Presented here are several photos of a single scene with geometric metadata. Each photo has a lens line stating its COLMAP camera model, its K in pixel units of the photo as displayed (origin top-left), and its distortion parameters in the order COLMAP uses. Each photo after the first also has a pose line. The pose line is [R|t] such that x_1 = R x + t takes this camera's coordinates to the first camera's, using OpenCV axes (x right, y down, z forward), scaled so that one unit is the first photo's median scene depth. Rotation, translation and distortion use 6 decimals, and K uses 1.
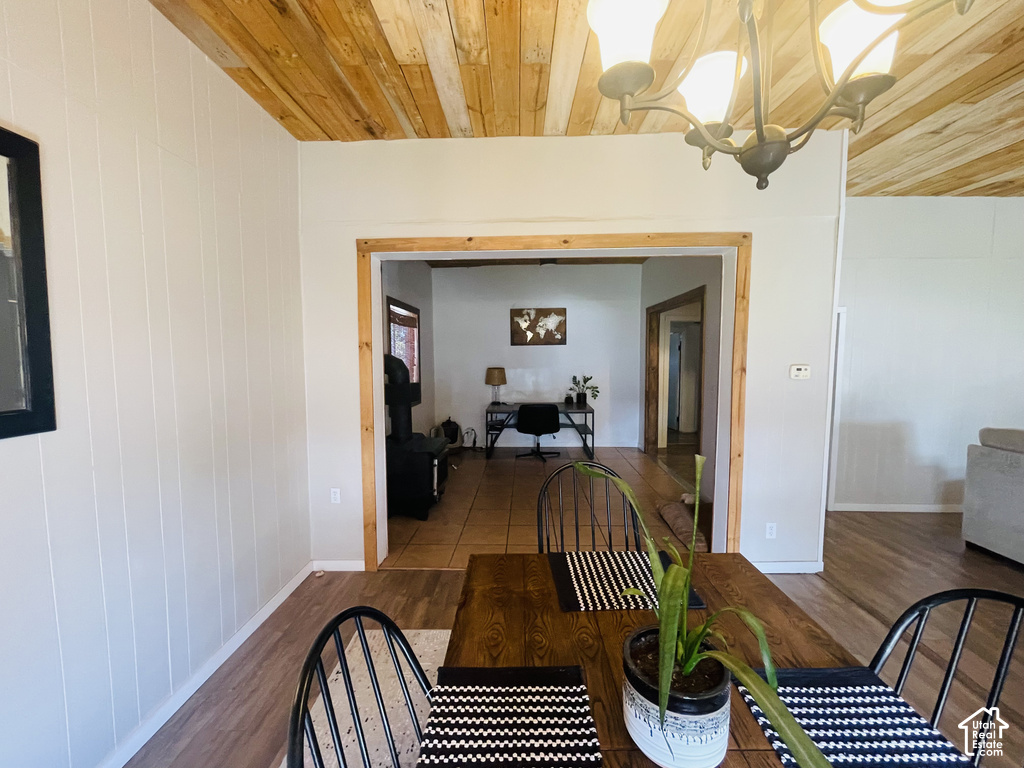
lens RADIAL K [[415.3, 0, 507.7], [0, 415.3, 387.0], [0, 0, 1]] dist [-0.002505, -0.001222]
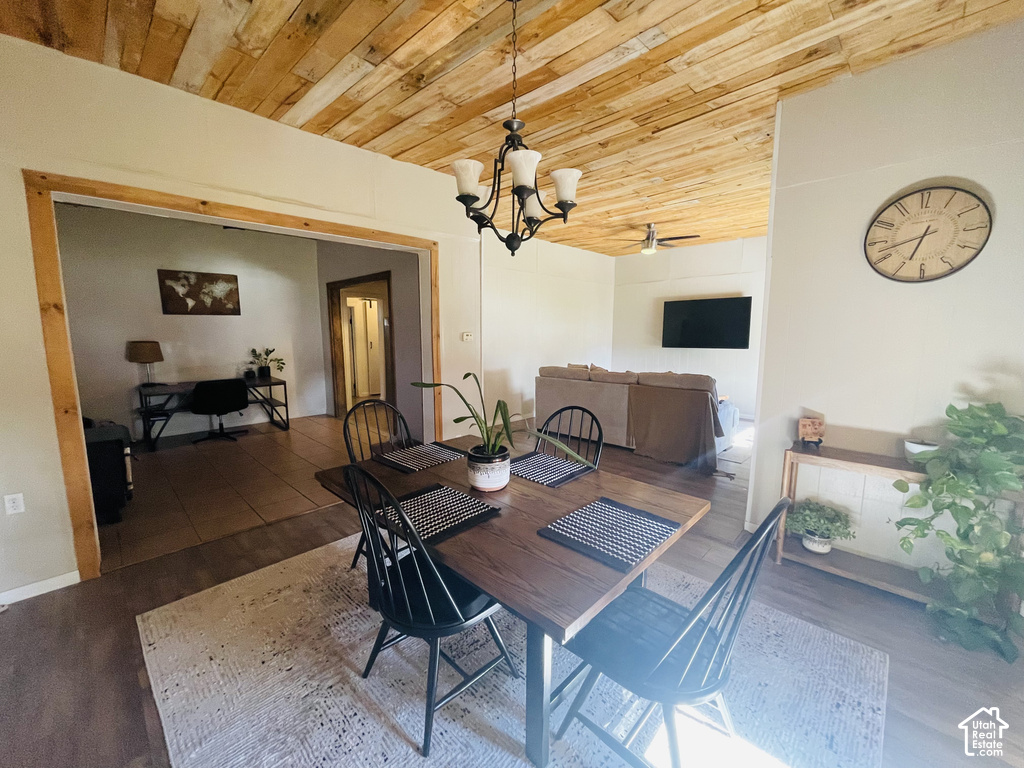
lens RADIAL K [[415.3, 0, 512.8], [0, 415.3, 384.5], [0, 0, 1]] dist [-0.002505, -0.001222]
pose [[0.676238, -0.089918, 0.731175, -0.144077], [0.050797, 0.995852, 0.075486, 0.013901], [-0.734929, -0.013905, 0.678001, -0.082737]]
